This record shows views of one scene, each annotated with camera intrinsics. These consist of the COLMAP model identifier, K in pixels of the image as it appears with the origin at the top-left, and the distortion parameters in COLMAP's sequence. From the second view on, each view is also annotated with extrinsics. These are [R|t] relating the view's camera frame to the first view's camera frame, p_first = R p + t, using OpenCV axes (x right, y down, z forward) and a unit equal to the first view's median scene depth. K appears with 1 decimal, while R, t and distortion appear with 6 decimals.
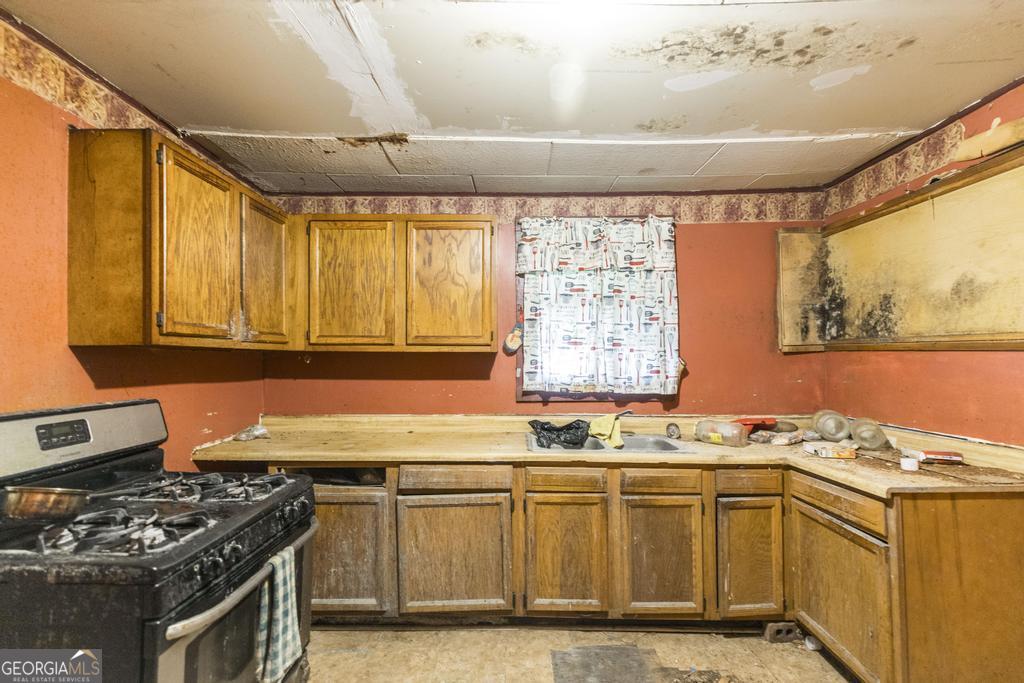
lens RADIAL K [[453.0, 0, 512.0], [0, 453.0, 341.5], [0, 0, 1]] dist [0.000966, 0.000709]
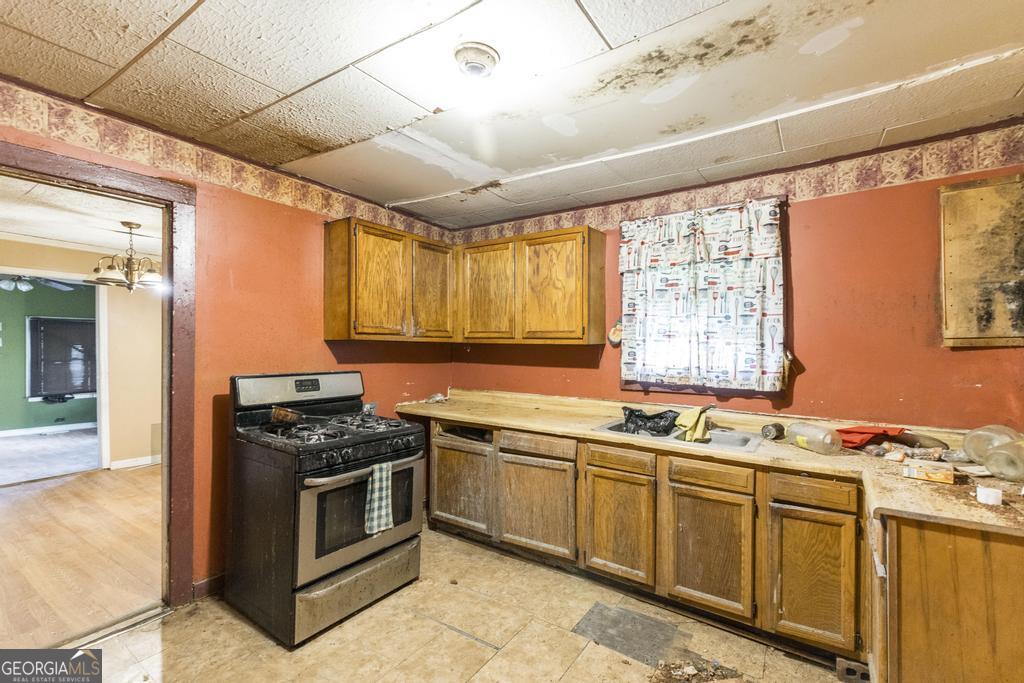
lens RADIAL K [[448.9, 0, 511.2], [0, 448.9, 335.0], [0, 0, 1]] dist [-0.000464, 0.000432]
pose [[0.822954, -0.005493, -0.568081, 0.527579], [0.009708, 0.999943, 0.004396, -0.009011], [0.568024, -0.009132, 0.822961, -0.061162]]
